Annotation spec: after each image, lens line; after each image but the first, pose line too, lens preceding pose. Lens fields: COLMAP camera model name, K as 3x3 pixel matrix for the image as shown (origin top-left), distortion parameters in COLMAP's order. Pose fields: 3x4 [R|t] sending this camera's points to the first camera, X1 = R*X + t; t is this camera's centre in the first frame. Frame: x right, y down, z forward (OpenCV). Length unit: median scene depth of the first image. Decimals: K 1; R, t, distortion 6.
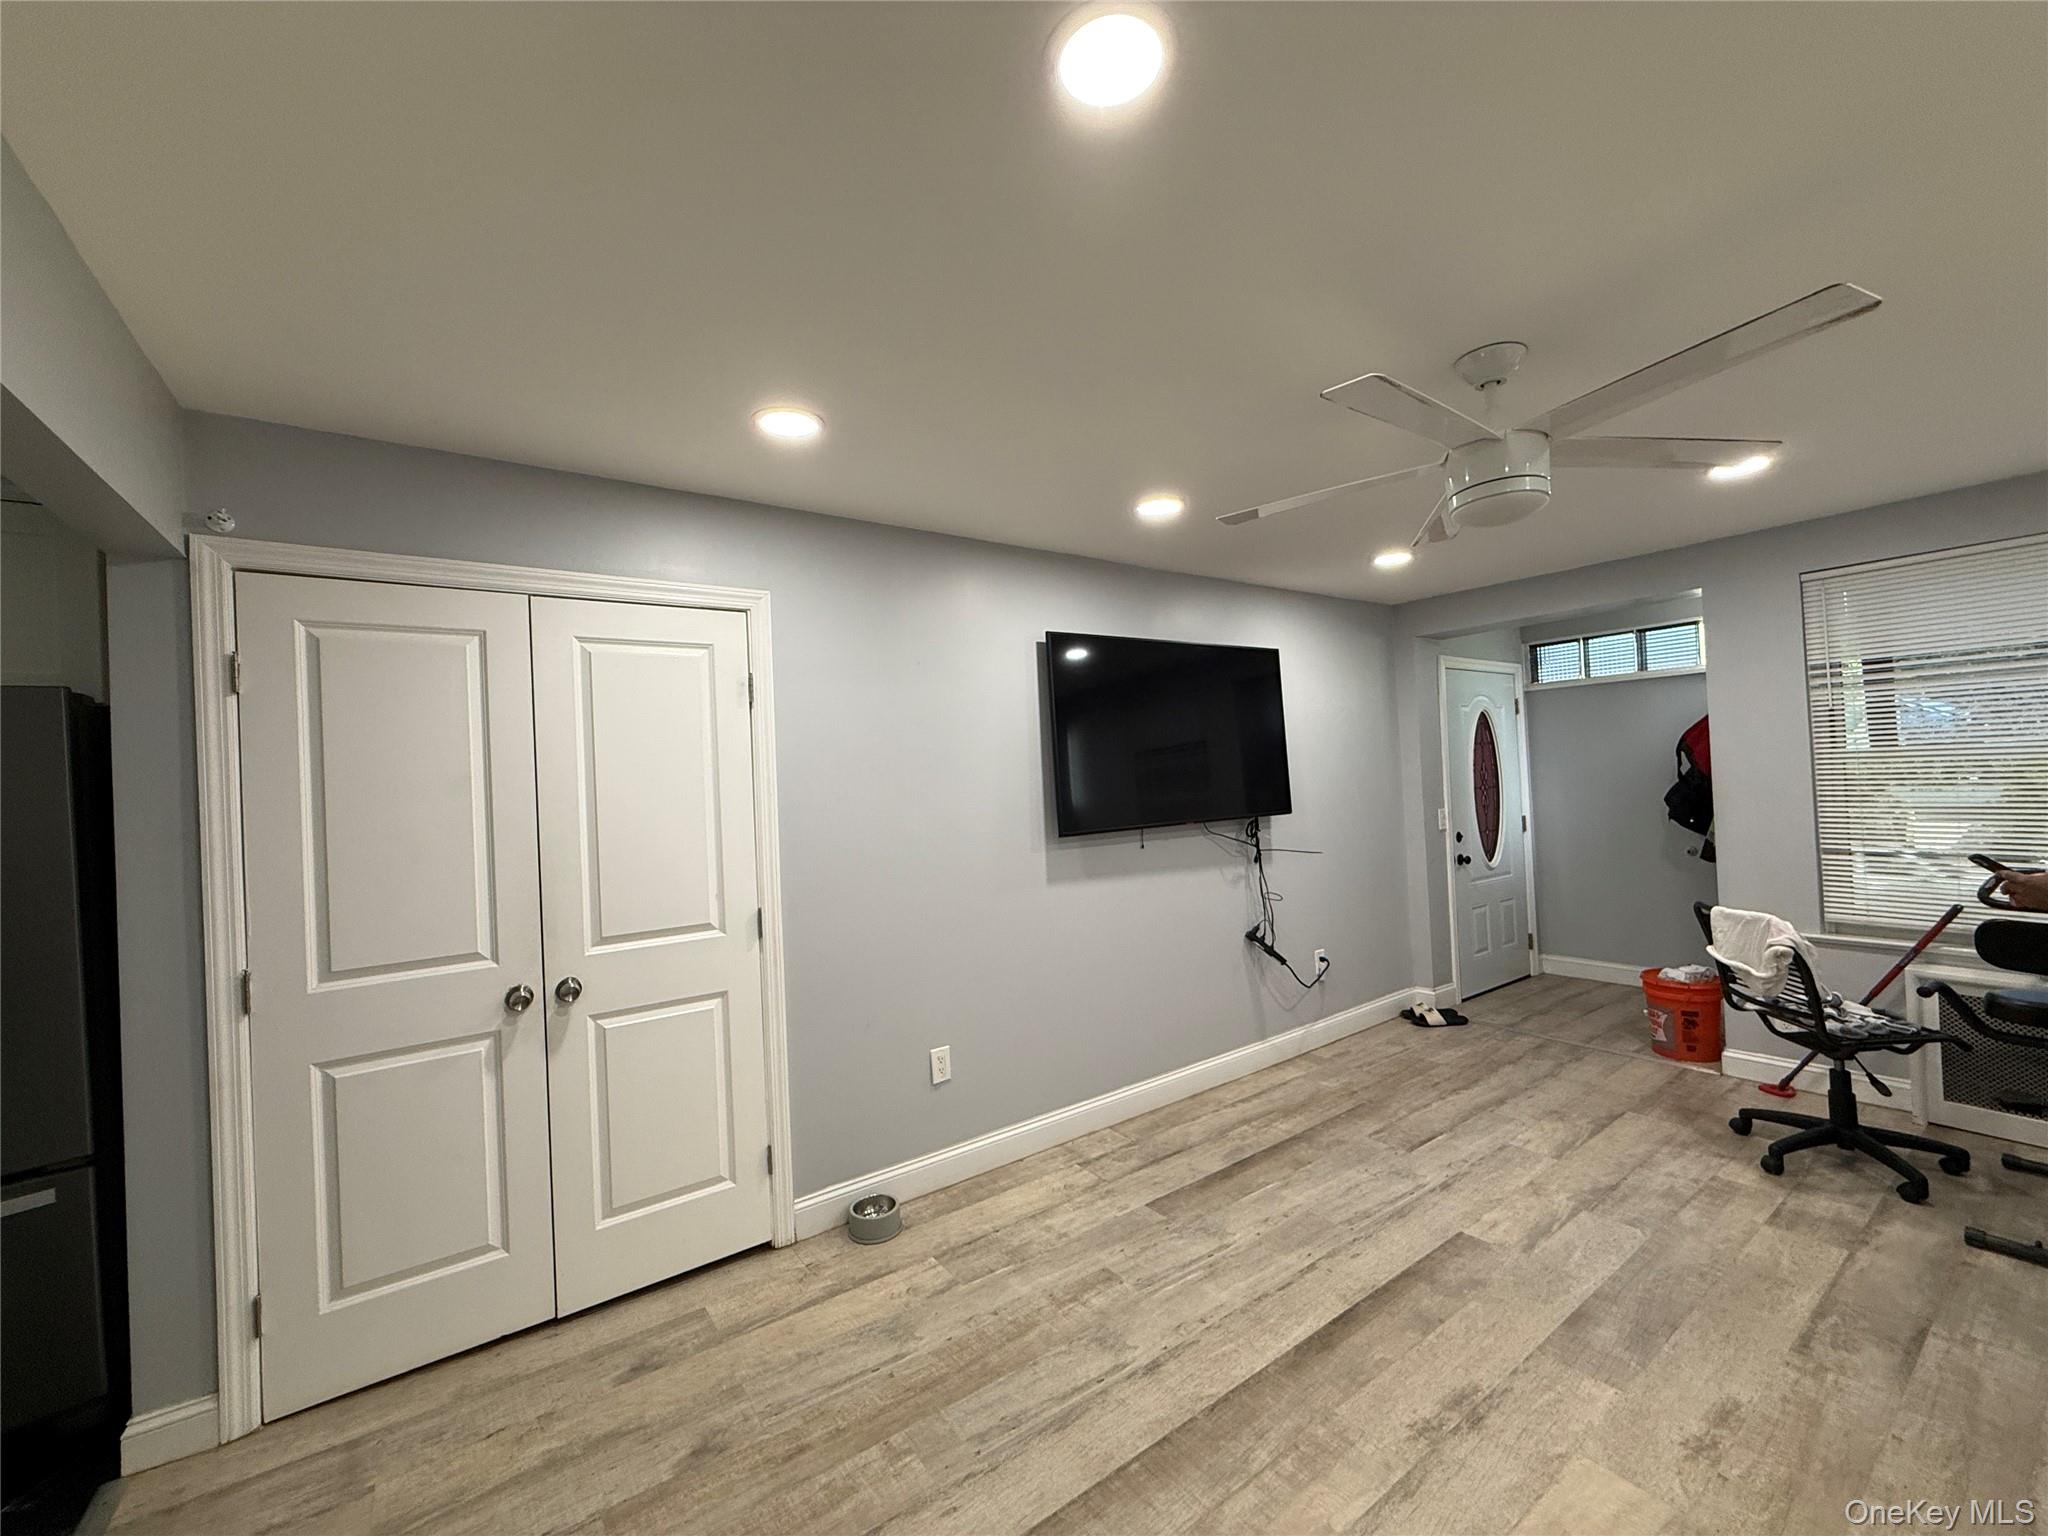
lens RADIAL K [[815.0, 0, 1017.3], [0, 815.0, 769.4], [0, 0, 1]] dist [-0.000583, 0.000339]
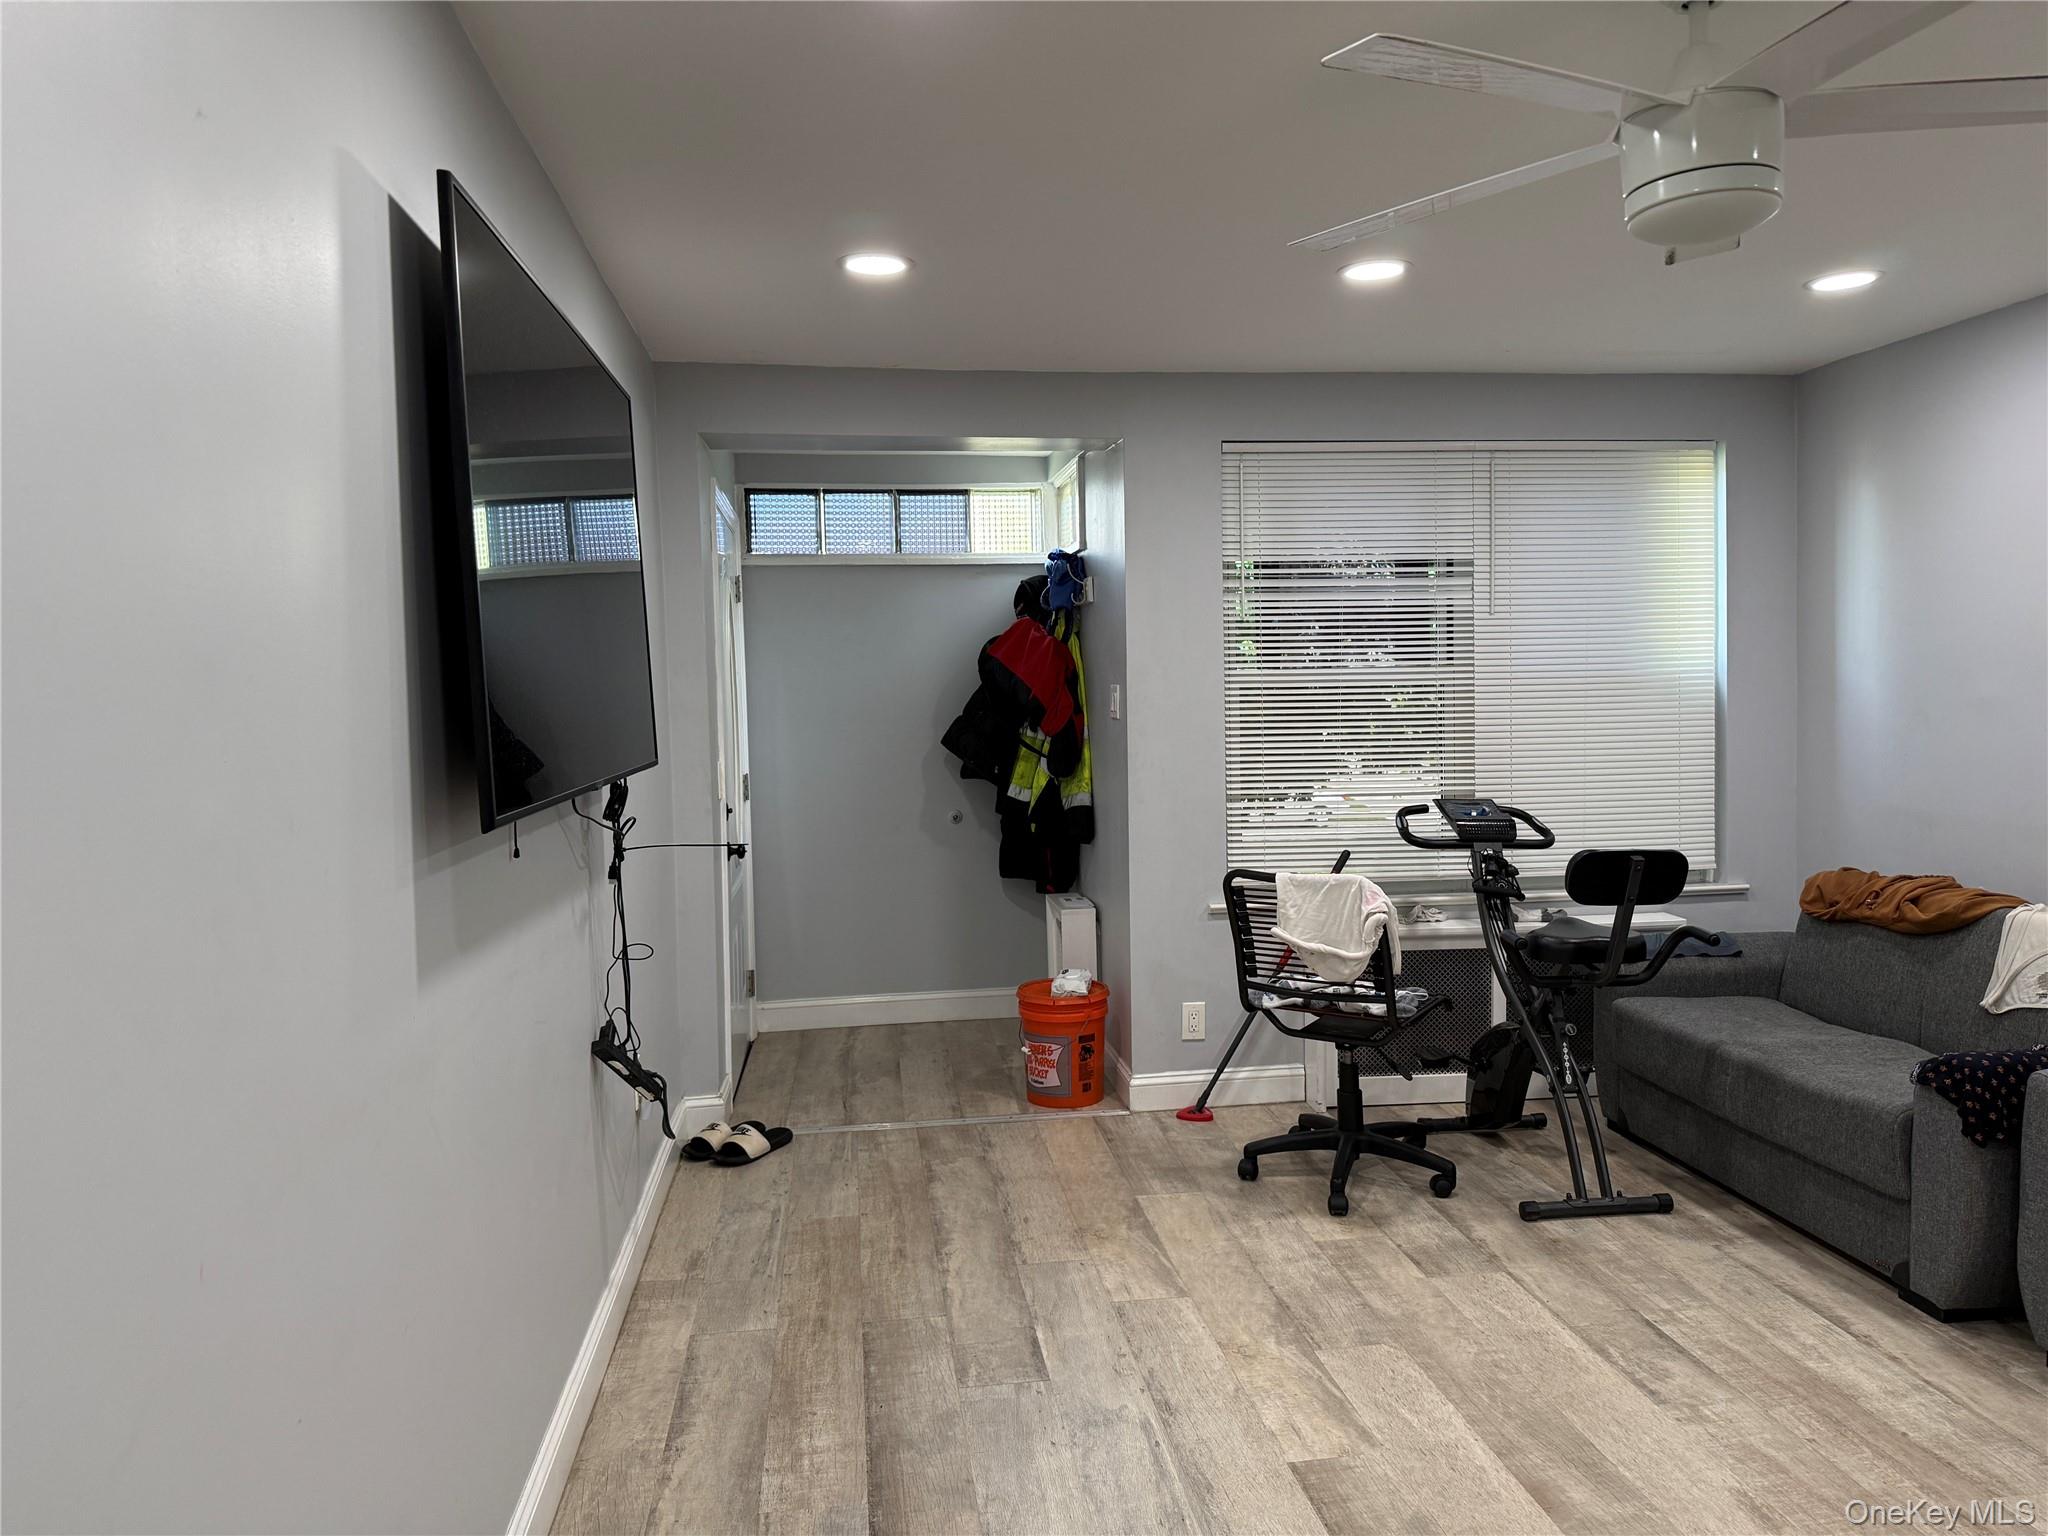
lens RADIAL K [[1451.6, 0, 1024.5], [0, 1451.6, 714.6], [0, 0, 1]] dist [0.087256, -0.144825]
pose [[0.469720, 0.006875, 0.882789, -0.359917], [-0.010096, 0.999946, -0.002416, 0.022688], [-0.882758, -0.007778, 0.469764, 0.497798]]
